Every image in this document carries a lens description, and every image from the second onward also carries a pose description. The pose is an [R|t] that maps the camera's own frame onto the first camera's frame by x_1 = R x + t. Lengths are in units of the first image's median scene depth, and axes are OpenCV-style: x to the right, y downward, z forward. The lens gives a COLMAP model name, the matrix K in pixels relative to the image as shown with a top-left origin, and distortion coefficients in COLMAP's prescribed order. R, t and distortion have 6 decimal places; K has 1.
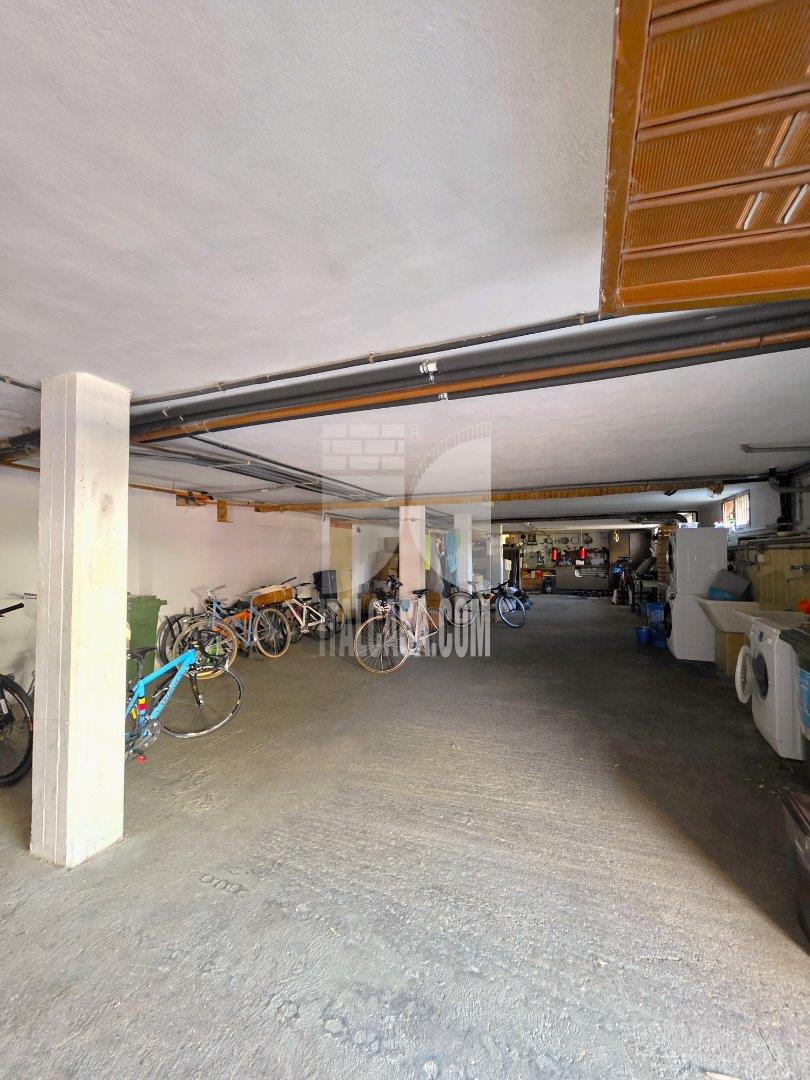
lens RADIAL K [[438.8, 0, 411.3], [0, 438.8, 543.7], [0, 0, 1]] dist [0.004628, 0.000149]
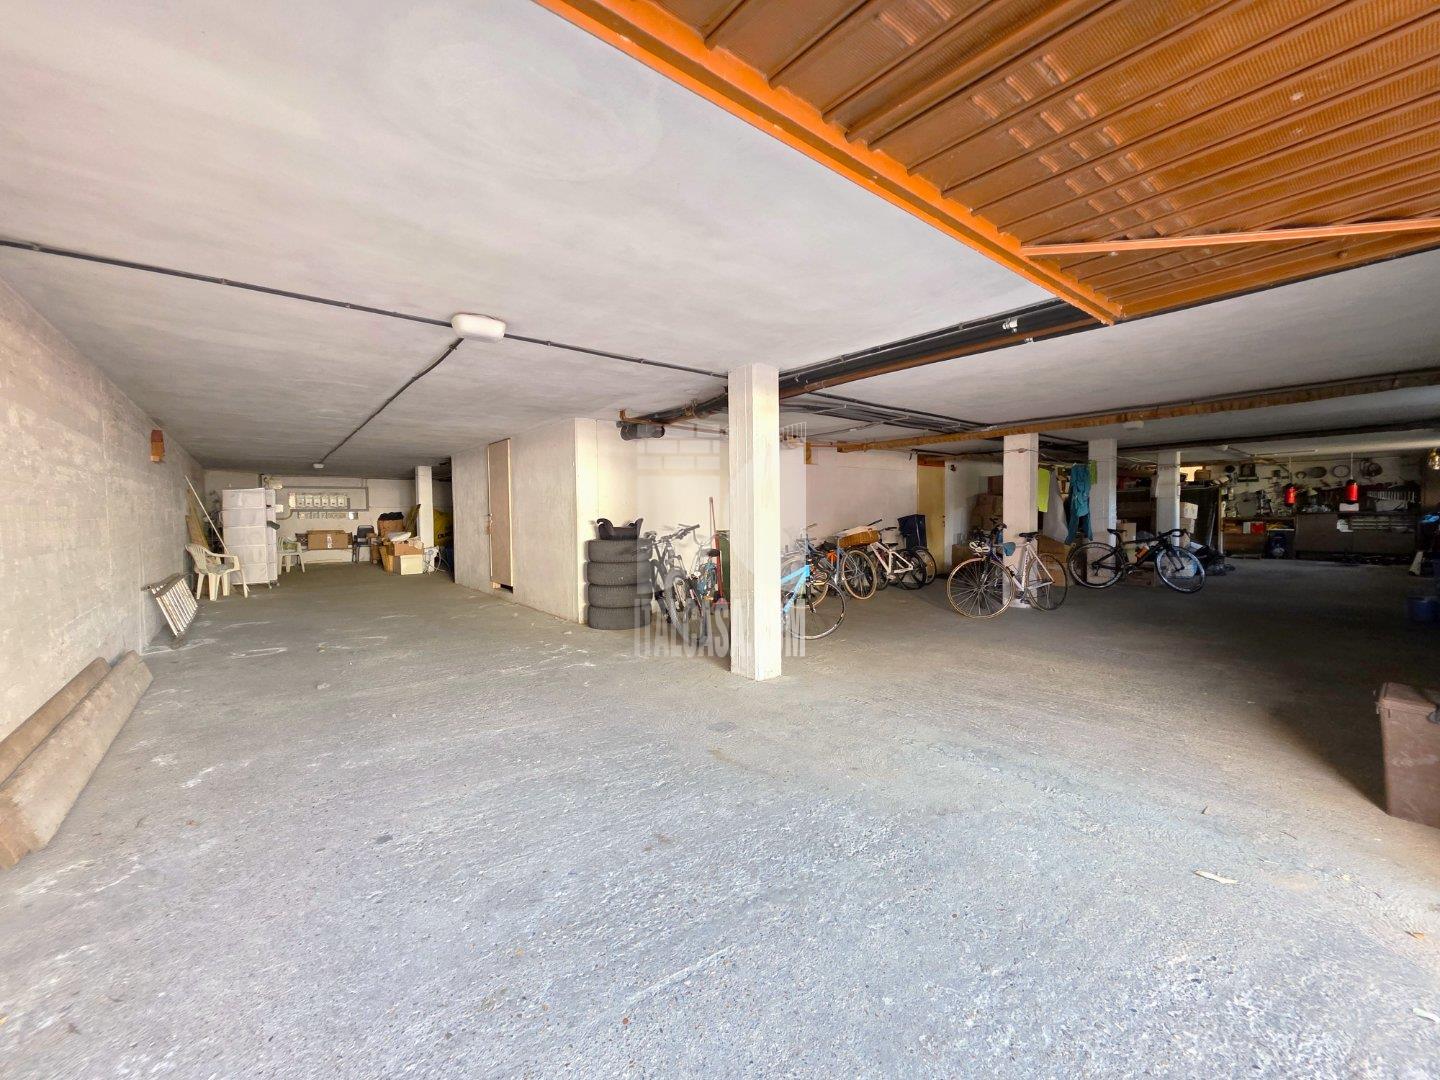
lens RADIAL K [[574.1, 0, 720.0], [0, 574.1, 533.7], [0, 0, 1]] dist [-0.000767, -0.000136]
pose [[0.874529, 0.009850, -0.484873, 0.030433], [0.023946, 0.997697, 0.063458, 0.019050], [0.484381, -0.067107, 0.872279, -0.234734]]
